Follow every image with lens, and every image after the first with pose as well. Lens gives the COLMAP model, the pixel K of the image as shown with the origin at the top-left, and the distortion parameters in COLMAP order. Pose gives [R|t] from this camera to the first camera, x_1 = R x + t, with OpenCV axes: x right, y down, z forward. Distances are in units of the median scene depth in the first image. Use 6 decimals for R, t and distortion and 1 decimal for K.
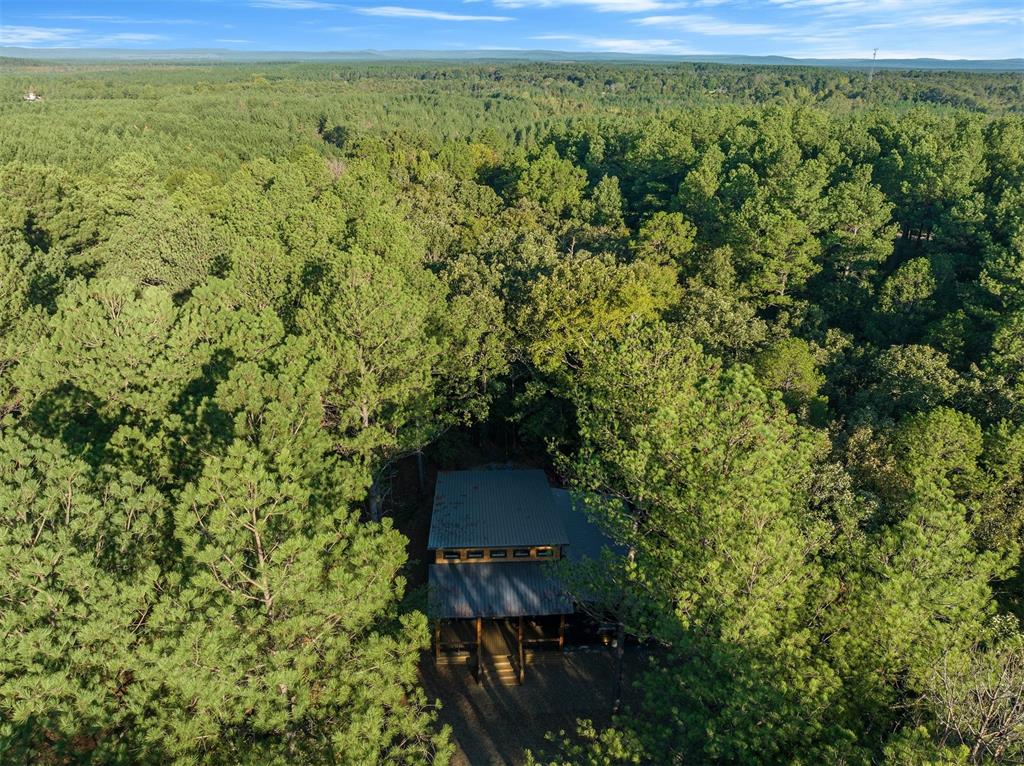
lens RADIAL K [[726.8, 0, 509.7], [0, 726.8, 381.4], [0, 0, 1]] dist [-0.006093, 0.010467]
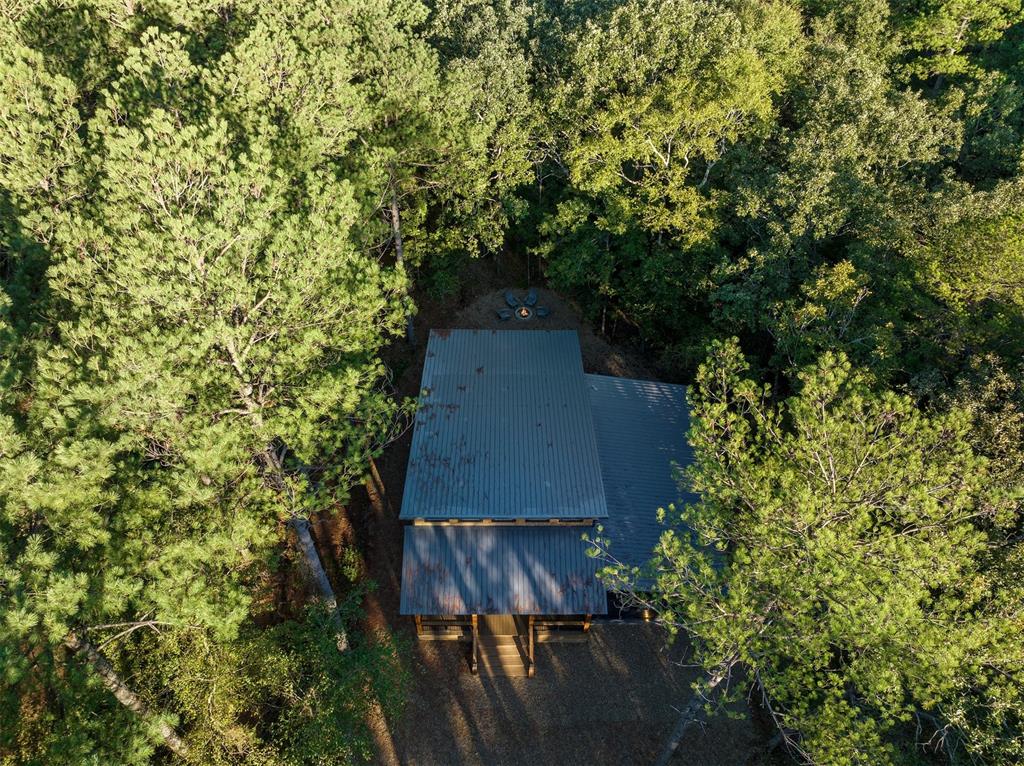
lens RADIAL K [[726.8, 0, 521.1], [0, 726.8, 376.8], [0, 0, 1]] dist [-0.006093, 0.010467]
pose [[0.999180, 0.038755, -0.011753, 0.001669], [-0.030975, 0.918279, 0.394720, -0.113573], [0.026090, -0.394032, 0.918726, 0.309641]]
